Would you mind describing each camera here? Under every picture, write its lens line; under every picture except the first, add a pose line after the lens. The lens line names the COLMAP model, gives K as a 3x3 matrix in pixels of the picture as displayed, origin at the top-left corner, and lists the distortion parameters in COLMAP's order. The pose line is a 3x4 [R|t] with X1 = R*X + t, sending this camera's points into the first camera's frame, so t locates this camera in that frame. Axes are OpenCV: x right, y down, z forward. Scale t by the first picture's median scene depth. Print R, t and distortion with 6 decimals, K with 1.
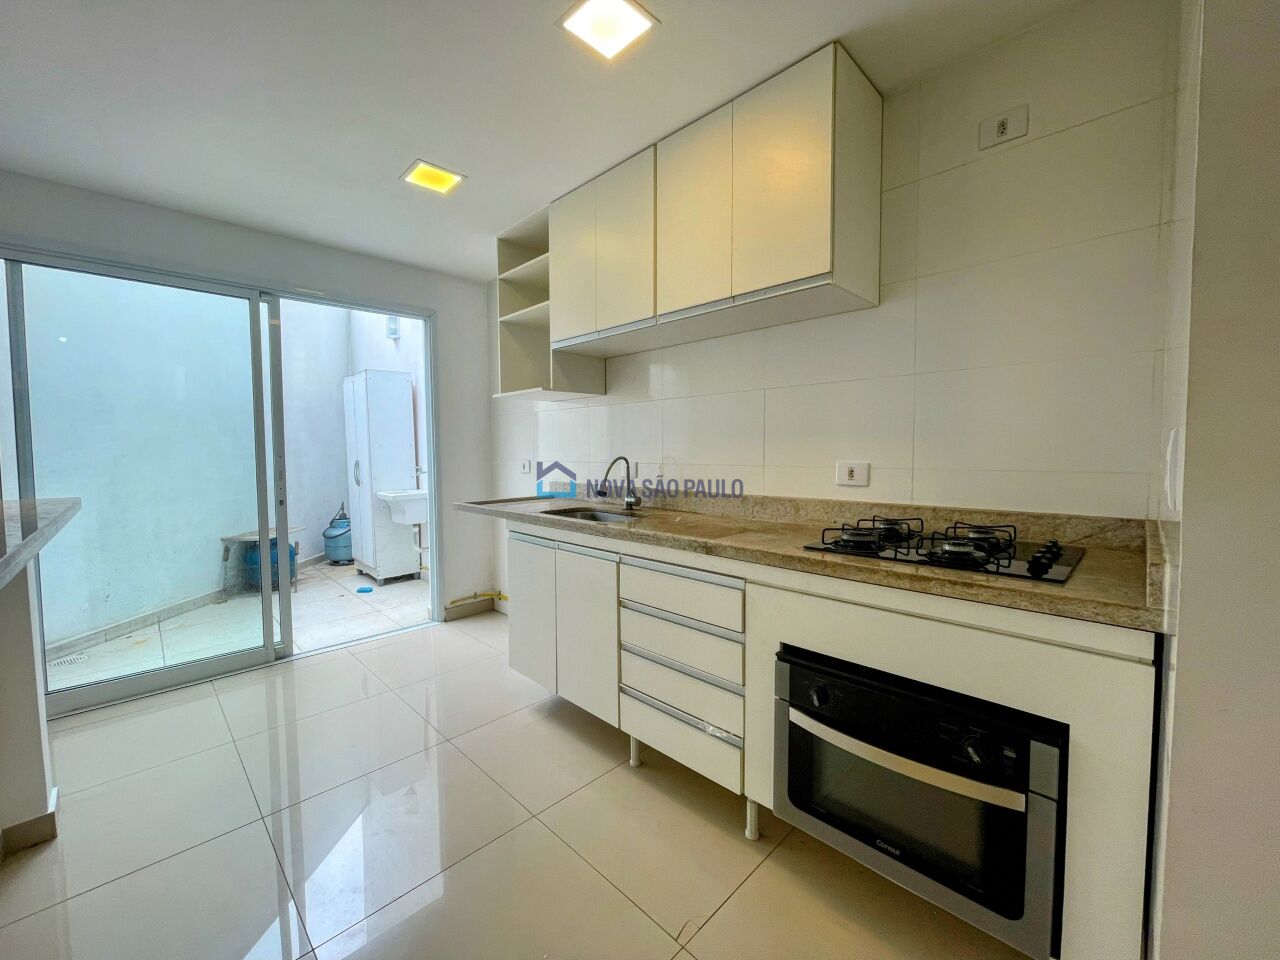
lens RADIAL K [[518.1, 0, 633.5], [0, 518.1, 475.0], [0, 0, 1]] dist [-0.007520, 0.001812]
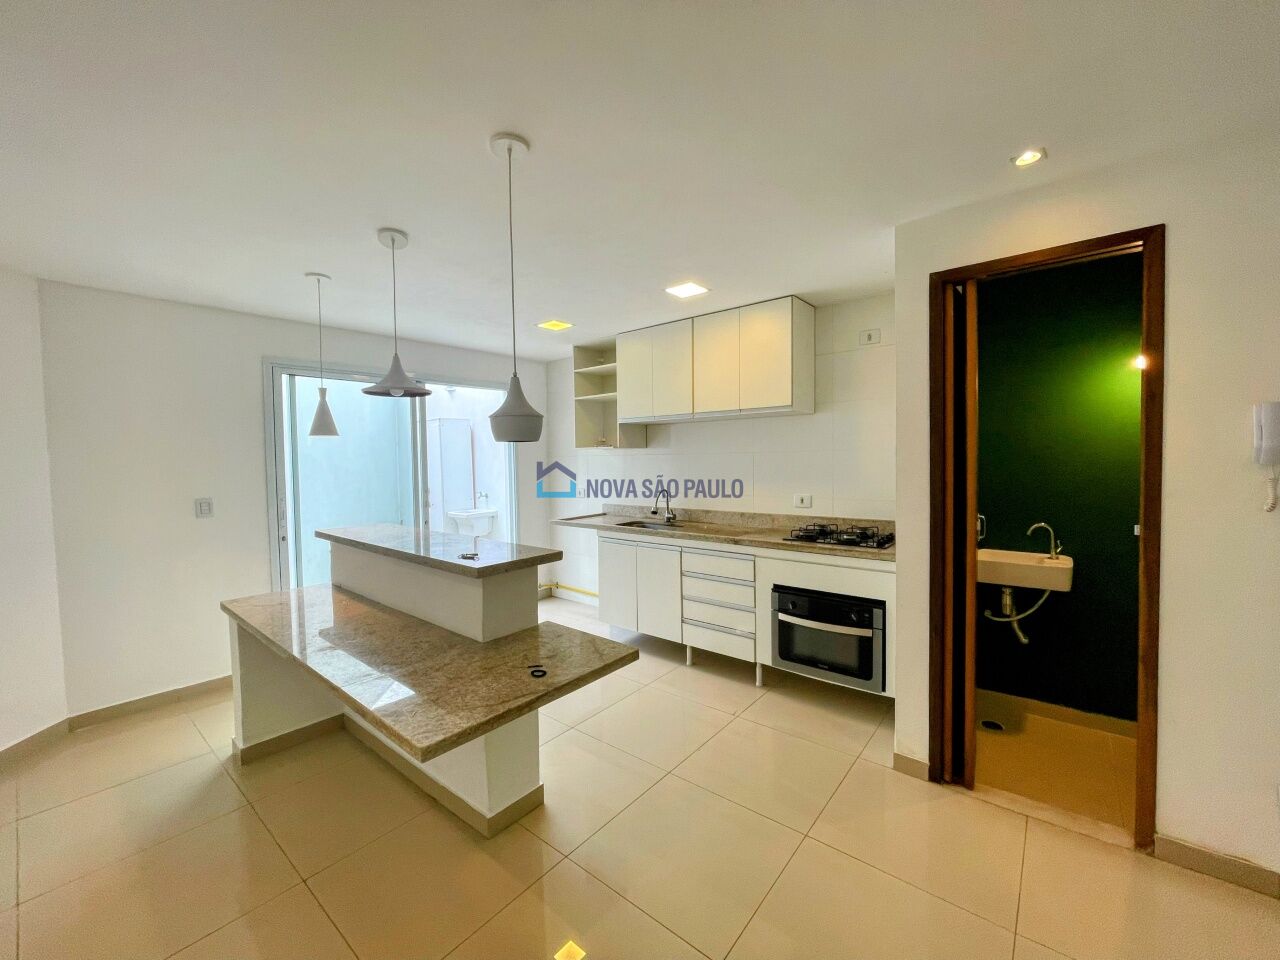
lens RADIAL K [[518.1, 0, 631.3], [0, 518.1, 475.1], [0, 0, 1]] dist [-0.007520, 0.001812]
pose [[0.995380, -0.013698, 0.095030, -0.296912], [0.015297, 0.999753, -0.016115, -0.059787], [-0.094786, 0.017494, 0.995344, -0.645655]]
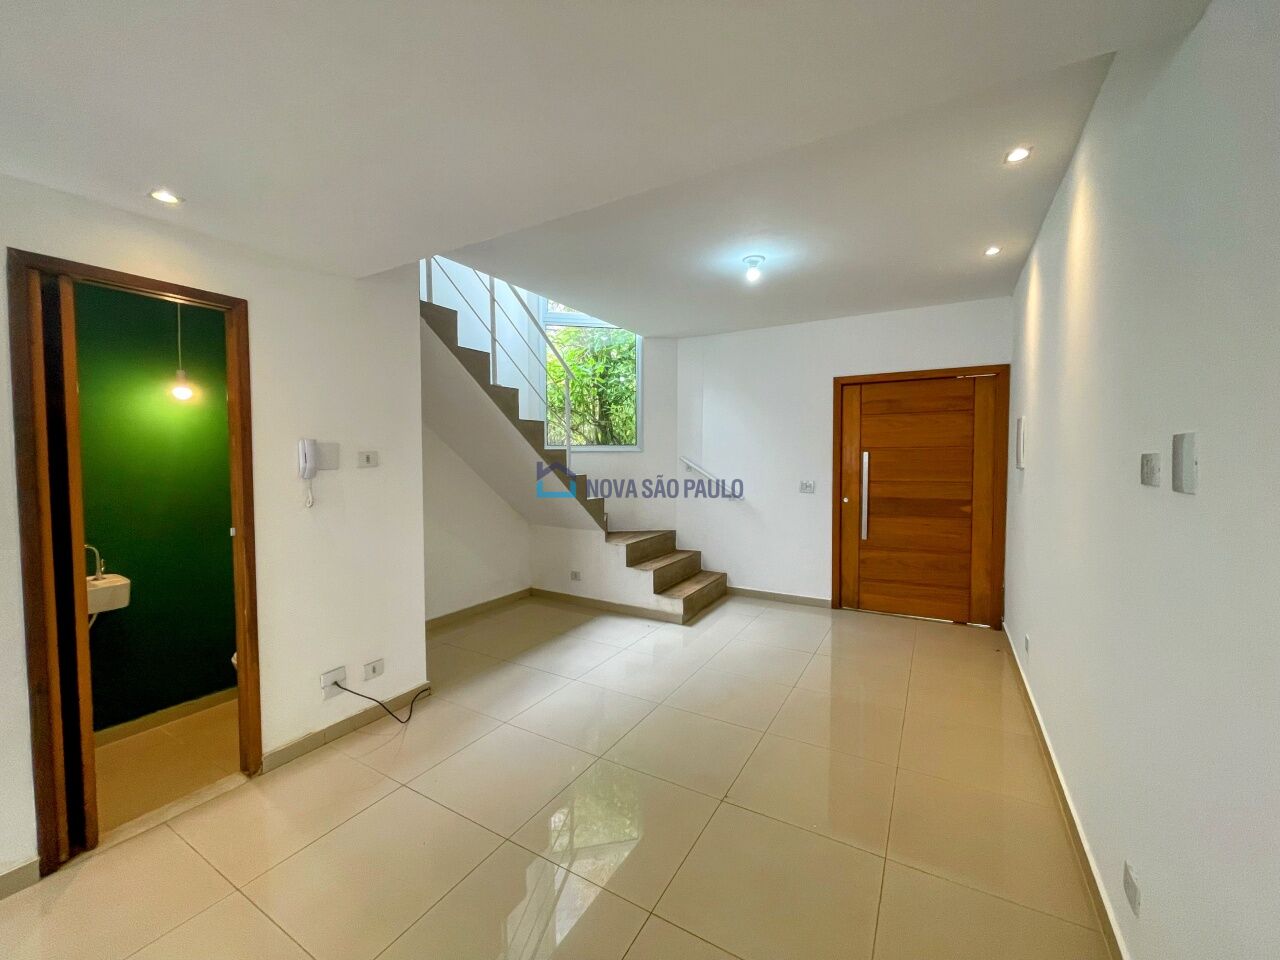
lens RADIAL K [[518.1, 0, 642.3], [0, 518.1, 478.1], [0, 0, 1]] dist [-0.007520, 0.001812]
pose [[-0.272782, -0.034064, 0.961473, -0.624291], [0.054602, 0.997214, 0.050822, -0.087657], [-0.960525, 0.066362, -0.270162, -0.434818]]
